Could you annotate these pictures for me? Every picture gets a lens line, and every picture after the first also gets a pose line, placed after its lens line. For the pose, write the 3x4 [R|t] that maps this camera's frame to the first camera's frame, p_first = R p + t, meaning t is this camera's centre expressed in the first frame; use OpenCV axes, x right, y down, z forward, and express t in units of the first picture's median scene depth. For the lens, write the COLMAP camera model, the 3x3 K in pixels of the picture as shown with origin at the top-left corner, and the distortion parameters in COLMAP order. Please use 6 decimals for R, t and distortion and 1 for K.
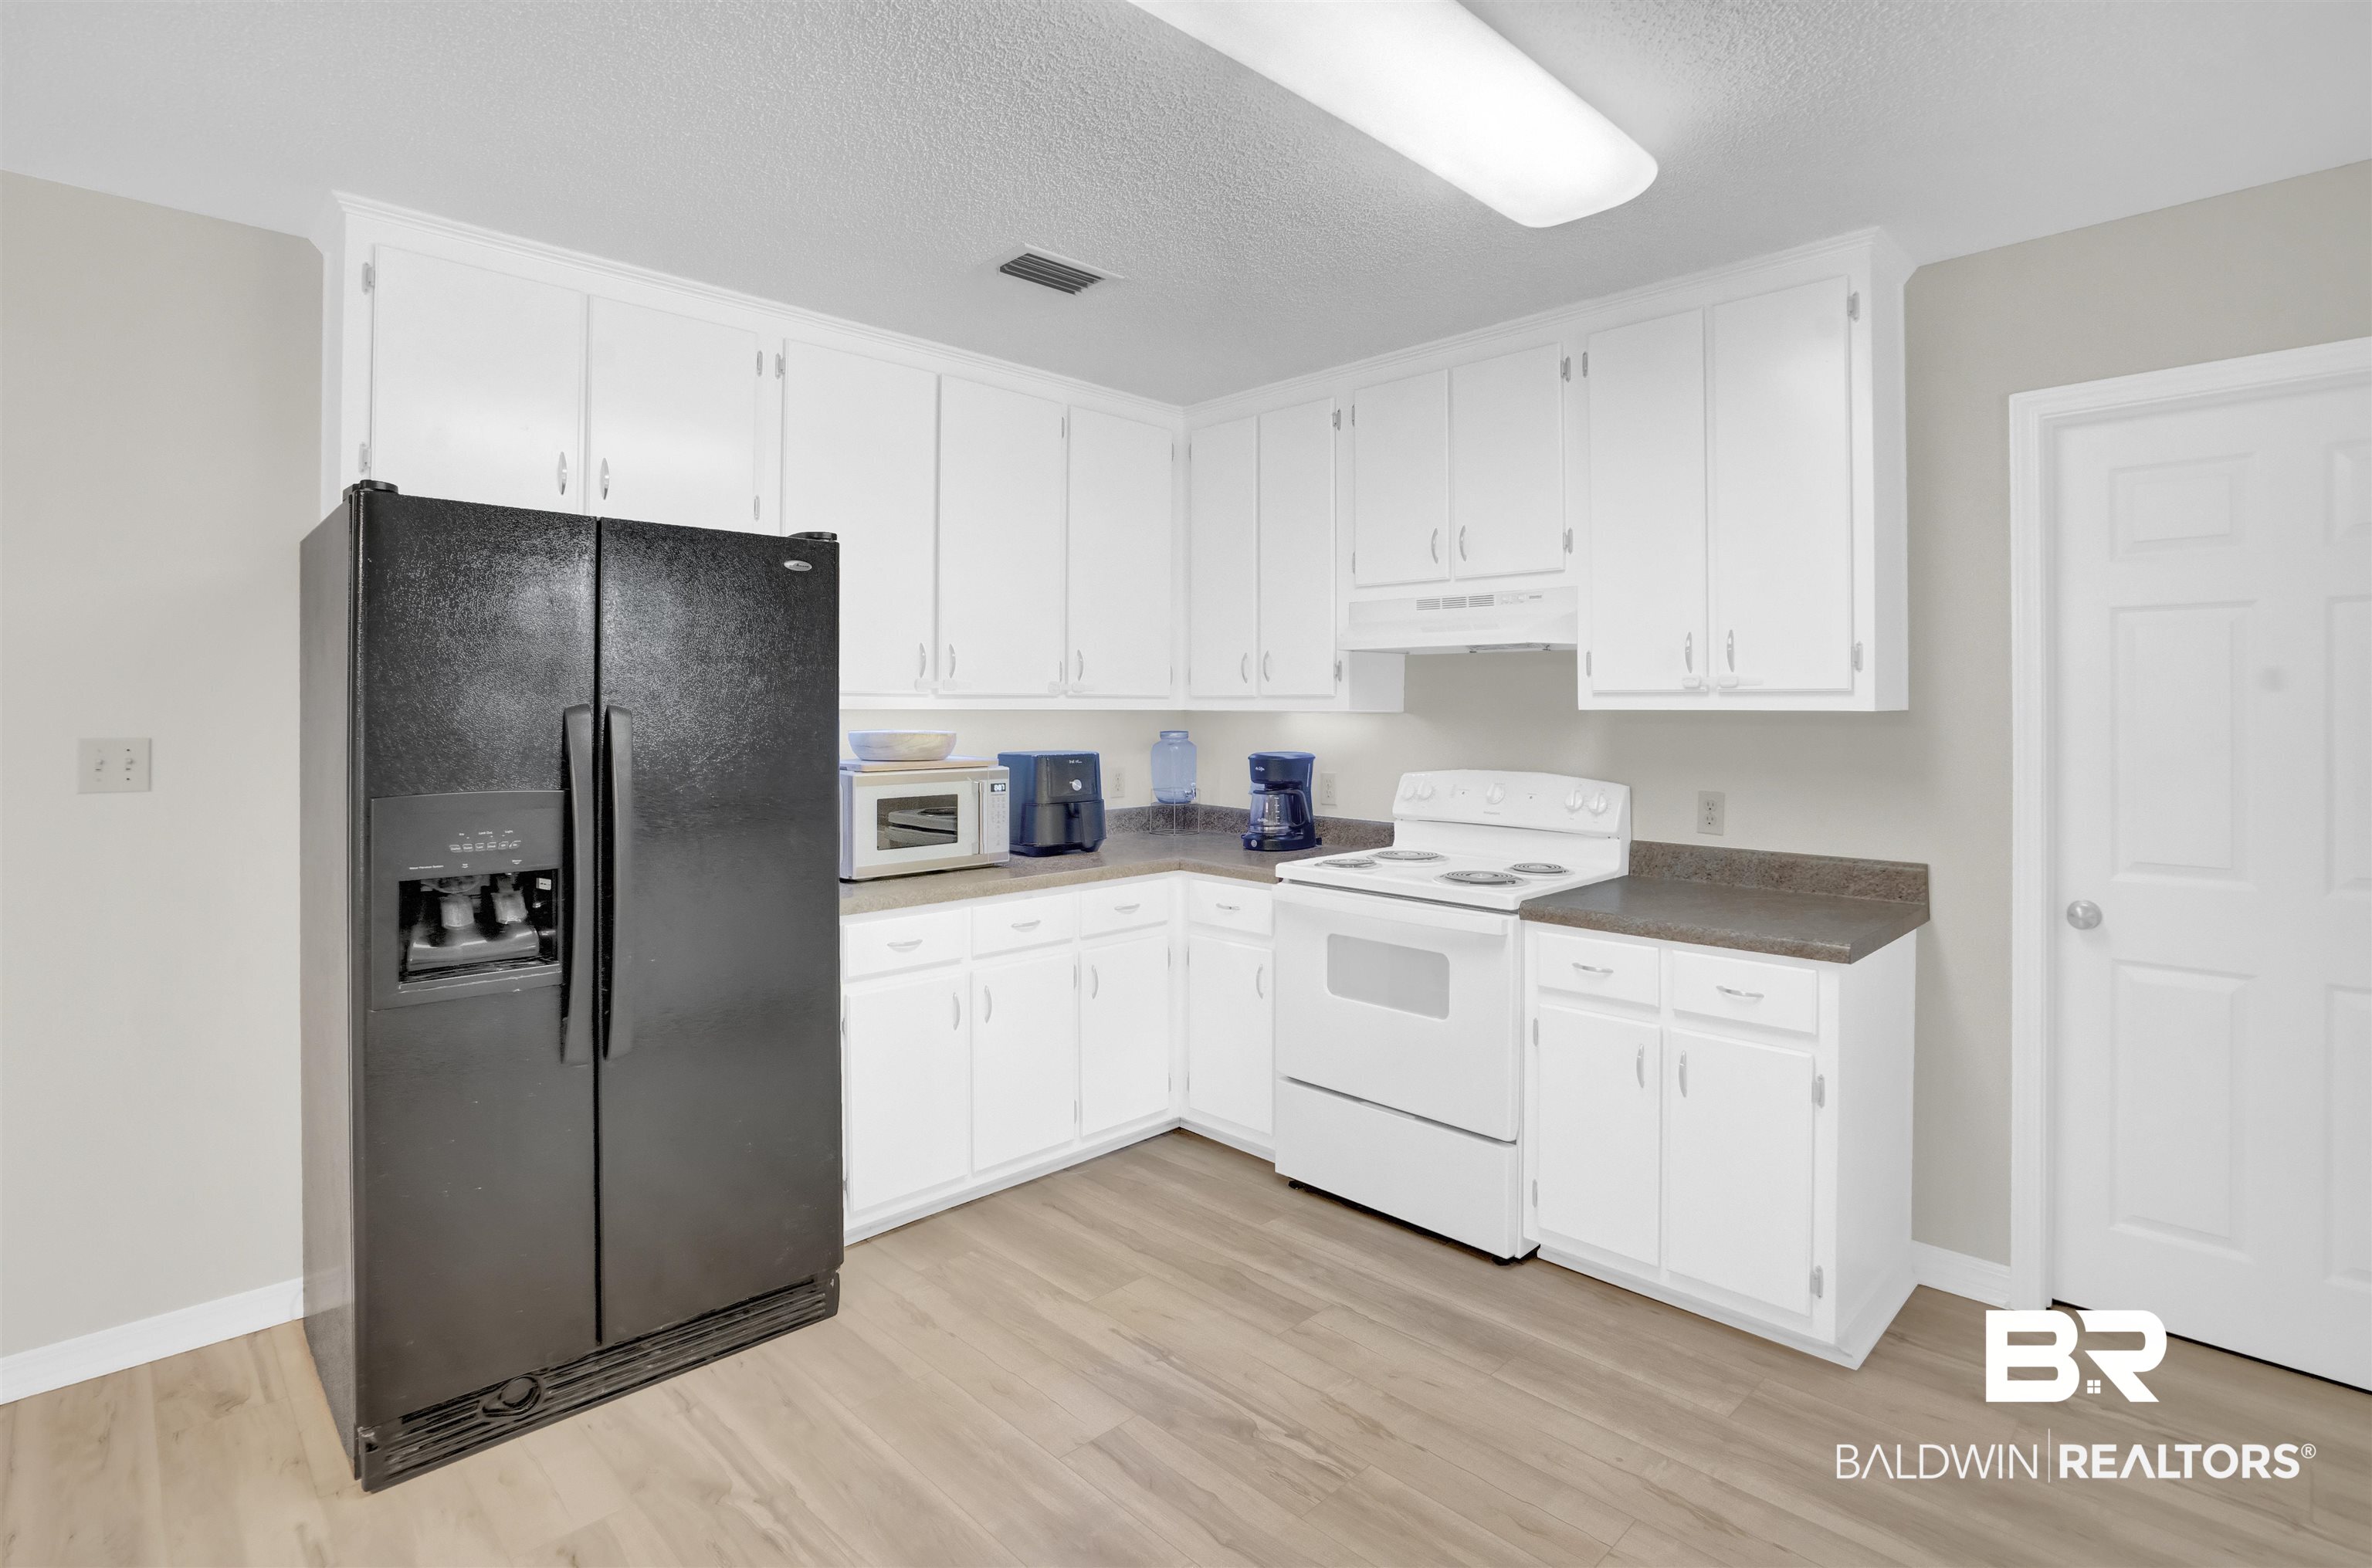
lens RADIAL K [[1168.3, 0, 1124.6], [0, 1168.3, 702.8], [0, 0, 1]] dist [-0.063684, 0.026539]
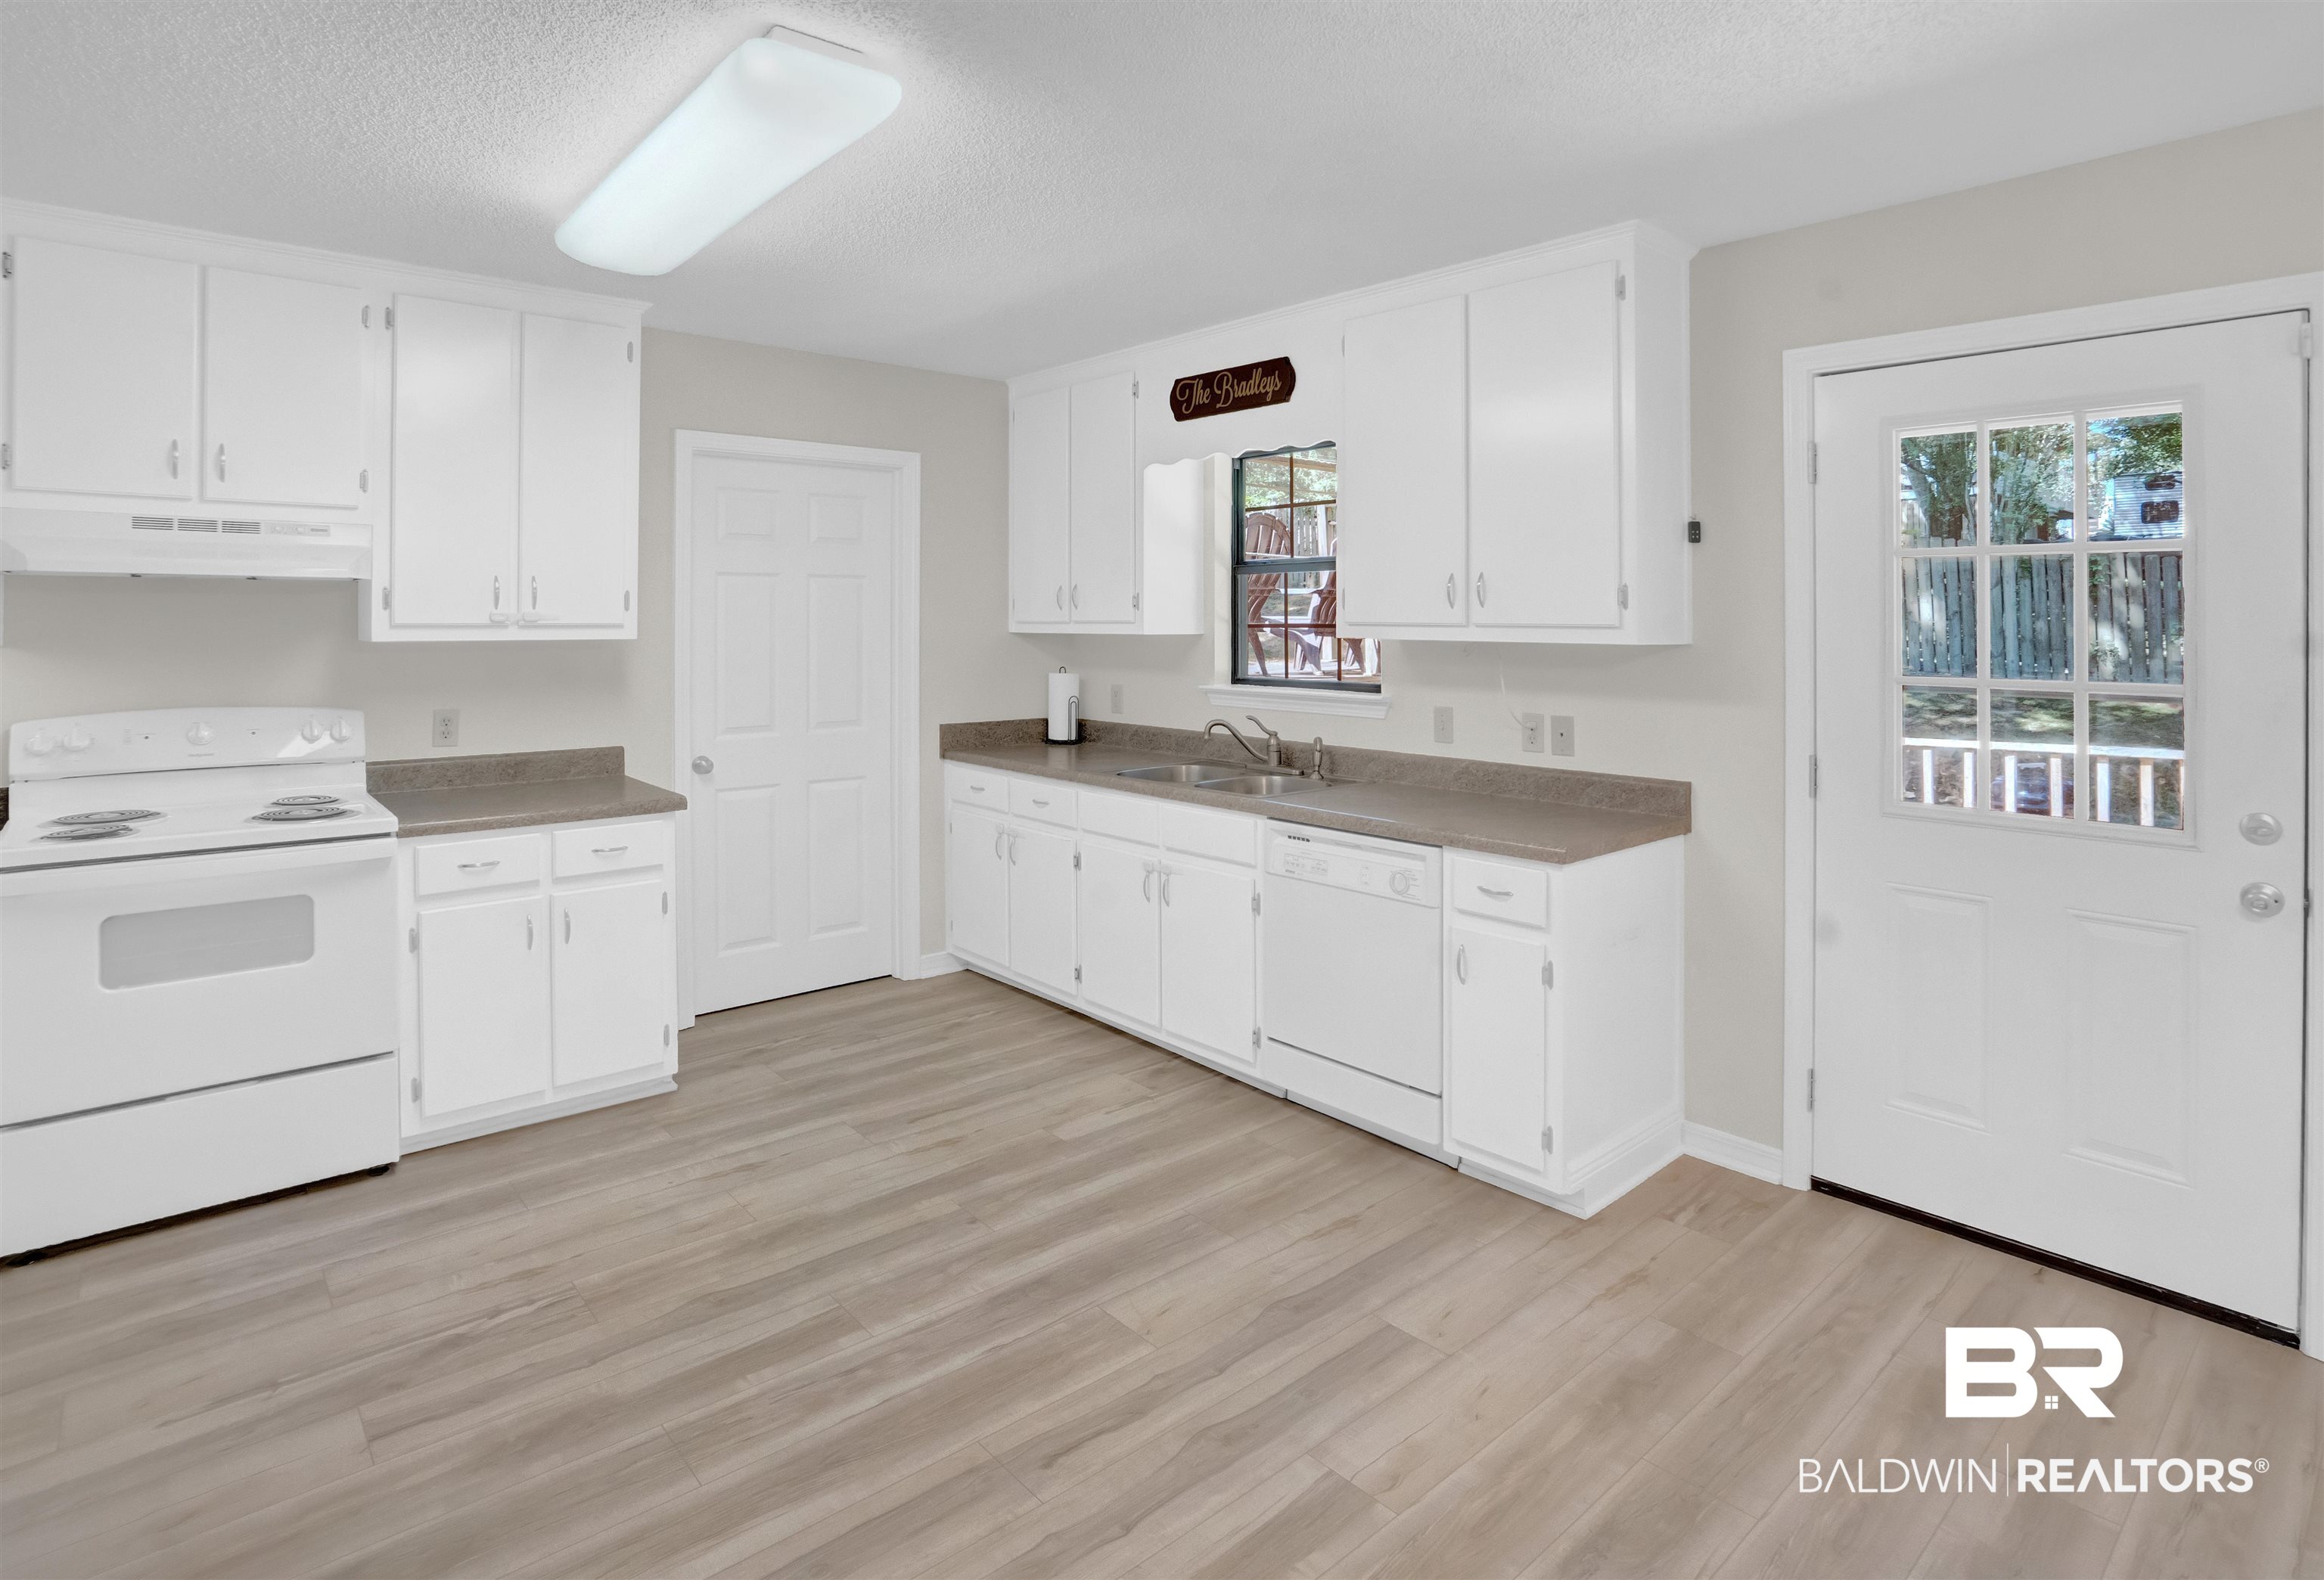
lens RADIAL K [[1271.4, 0, 1216.4], [0, 1271.4, 617.0], [0, 0, 1]] dist [-0.054971, 0.021822]
pose [[0.009652, -0.005310, 0.999939, -0.848371], [-0.006306, 0.999966, 0.005371, -0.031512], [-0.999934, -0.006357, 0.009618, 0.248275]]
